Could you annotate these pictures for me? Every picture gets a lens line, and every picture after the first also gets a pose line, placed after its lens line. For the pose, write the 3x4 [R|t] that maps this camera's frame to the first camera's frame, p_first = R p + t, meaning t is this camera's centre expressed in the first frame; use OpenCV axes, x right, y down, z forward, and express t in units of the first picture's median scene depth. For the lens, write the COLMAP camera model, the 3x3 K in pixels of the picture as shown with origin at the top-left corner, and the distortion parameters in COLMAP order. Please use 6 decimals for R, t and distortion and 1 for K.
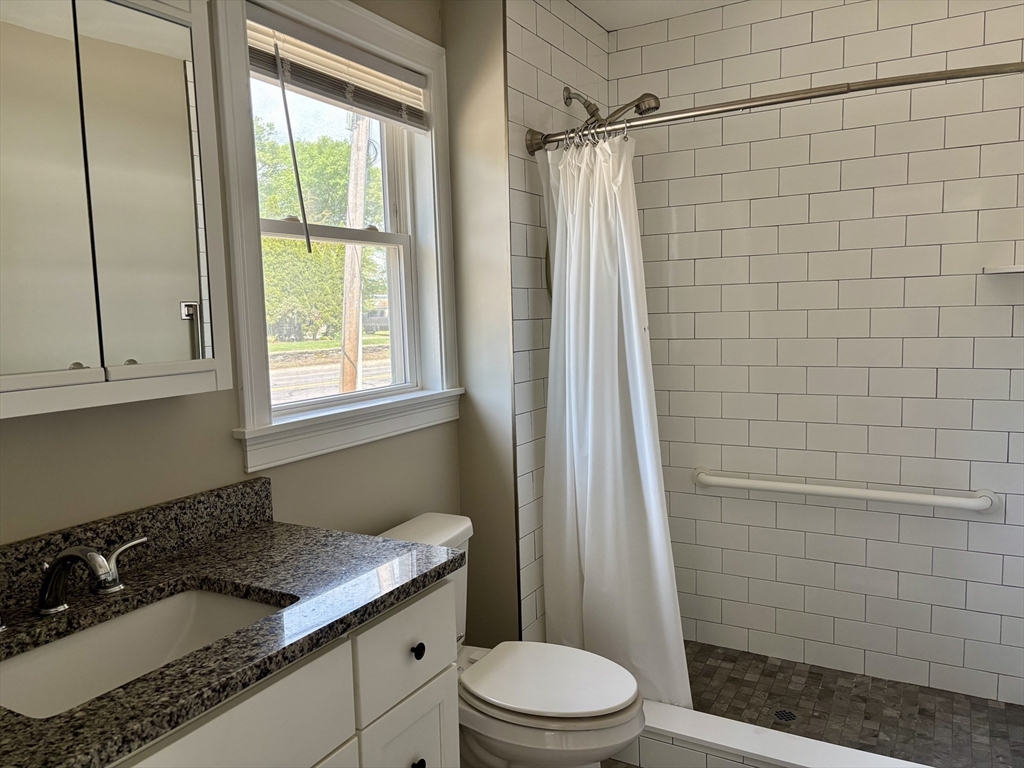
lens RADIAL K [[769.1, 0, 515.7], [0, 769.1, 388.5], [0, 0, 1]] dist [0.045321, -0.040185]
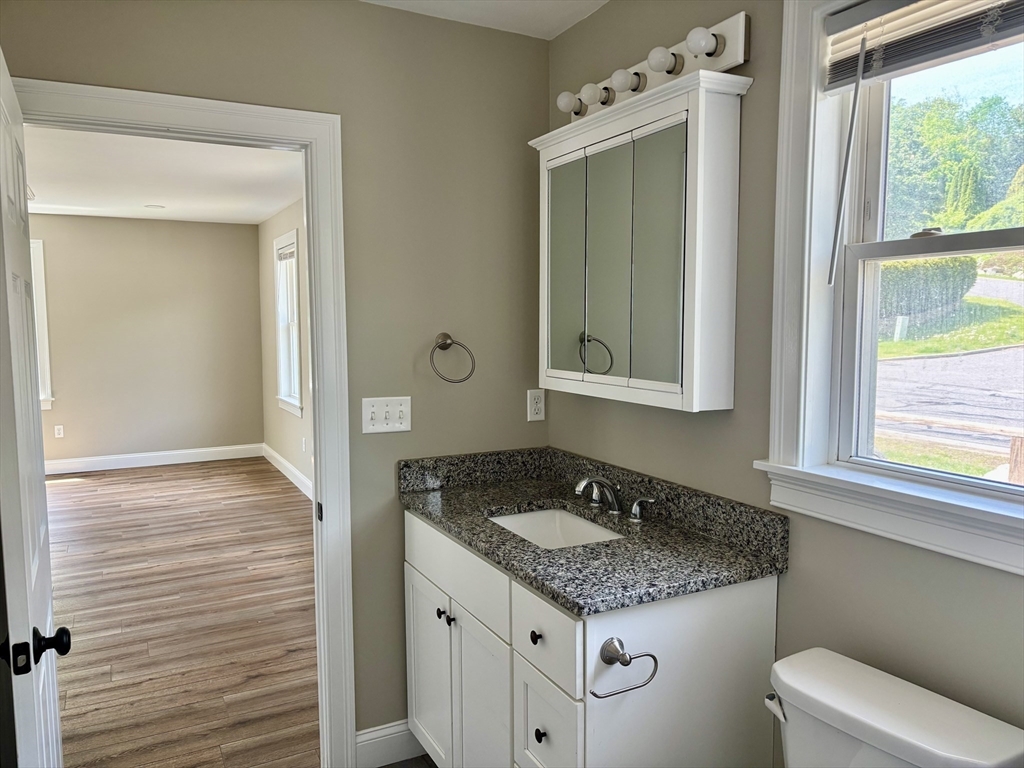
lens RADIAL K [[769.1, 0, 515.0], [0, 769.1, 385.8], [0, 0, 1]] dist [0.045321, -0.040185]
pose [[-0.550955, 0.100457, -0.828466, 0.712853], [-0.073314, 0.983064, 0.167959, -0.203802], [0.831308, 0.153276, -0.534260, 1.320633]]
